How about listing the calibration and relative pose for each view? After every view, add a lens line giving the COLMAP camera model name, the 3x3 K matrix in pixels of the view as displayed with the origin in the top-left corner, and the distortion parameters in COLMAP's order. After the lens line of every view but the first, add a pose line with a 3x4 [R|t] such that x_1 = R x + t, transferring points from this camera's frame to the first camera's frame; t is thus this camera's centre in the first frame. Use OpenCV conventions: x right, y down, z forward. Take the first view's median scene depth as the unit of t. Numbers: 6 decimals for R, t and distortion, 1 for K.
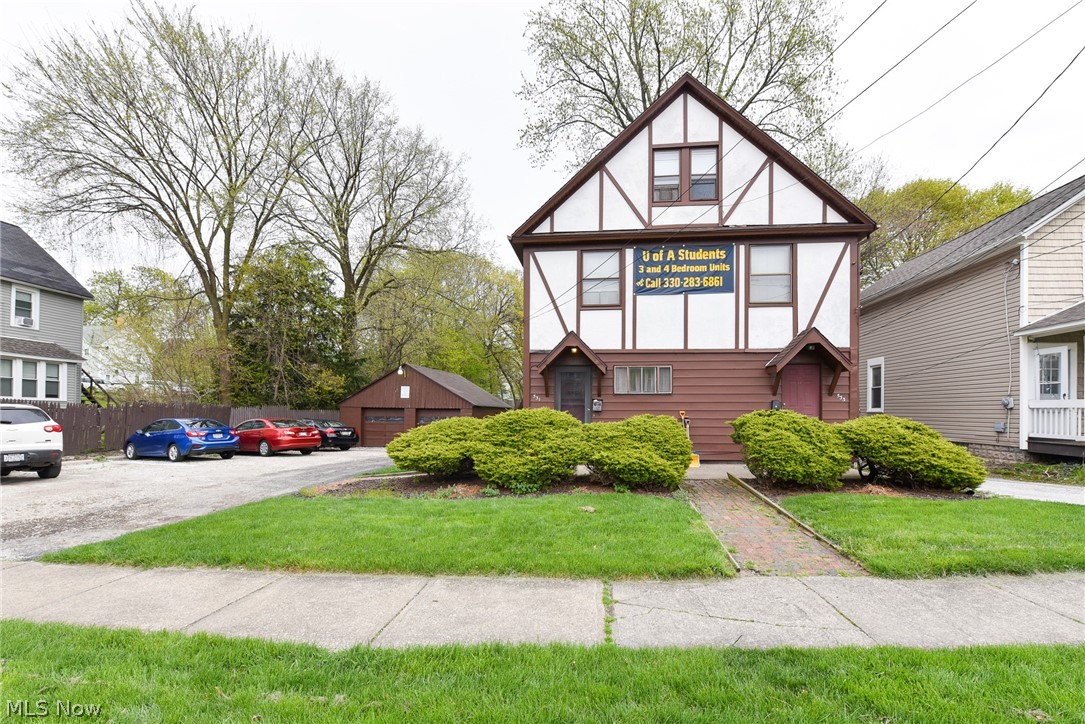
lens RADIAL K [[456.7, 0, 557.1], [0, 456.7, 410.2], [0, 0, 1]] dist [-0.015256, -0.000301]
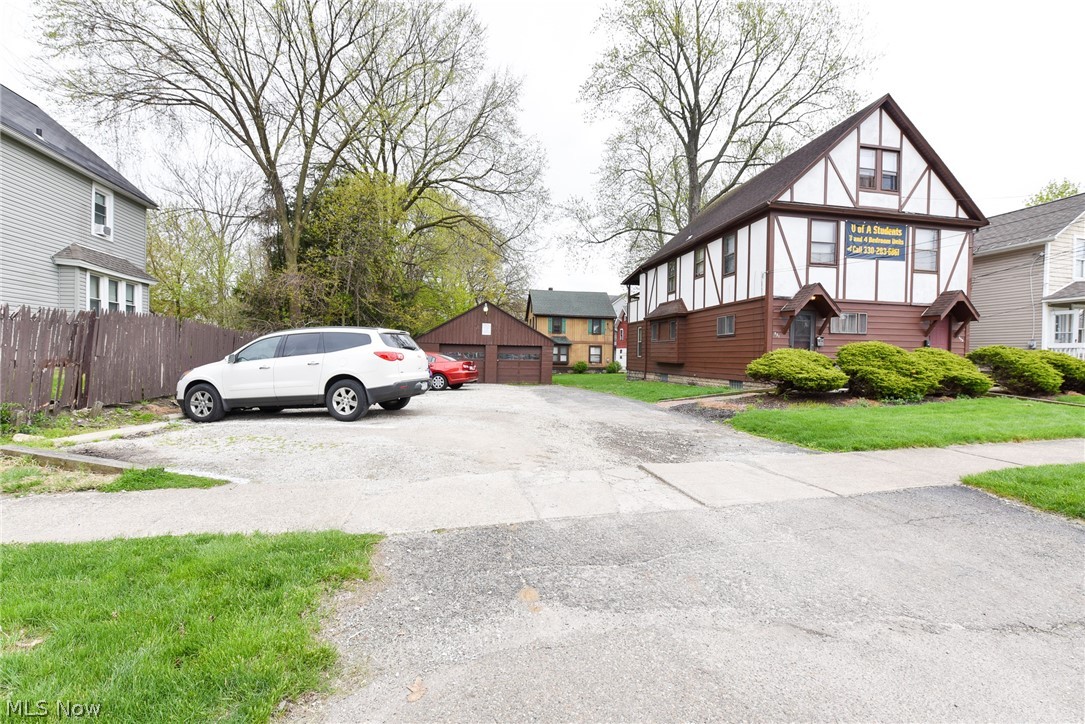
lens RADIAL K [[437.4, 0, 542.5], [0, 437.4, 362.0], [0, 0, 1]] dist [-0.020465, -0.000007]
pose [[0.961254, 0.002596, 0.275653, -0.767706], [-0.008551, 0.999755, 0.020405, 0.020935], [-0.275532, -0.021971, 0.961041, 0.036254]]
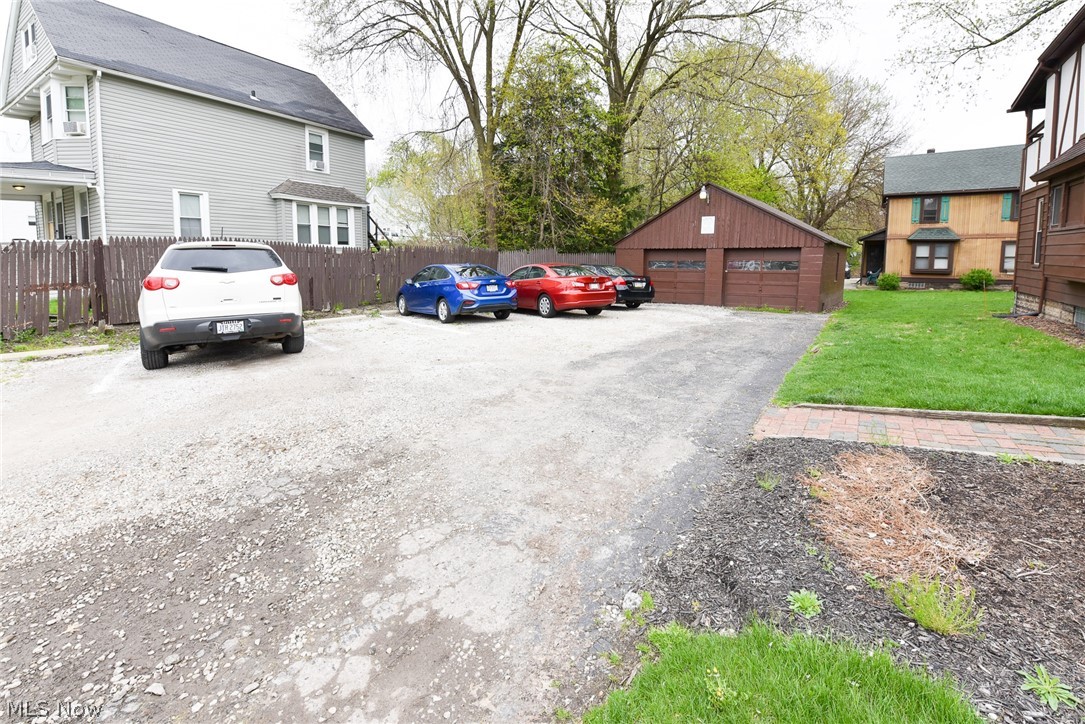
lens RADIAL K [[465.6, 0, 541.3], [0, 465.6, 299.2], [0, 0, 1]] dist [-0.018023, 0.000095]
pose [[0.873960, 0.029569, -0.485097, -0.332795], [0.014454, 0.996124, 0.086759, 0.011782], [0.485783, -0.082836, 0.870146, 0.408435]]
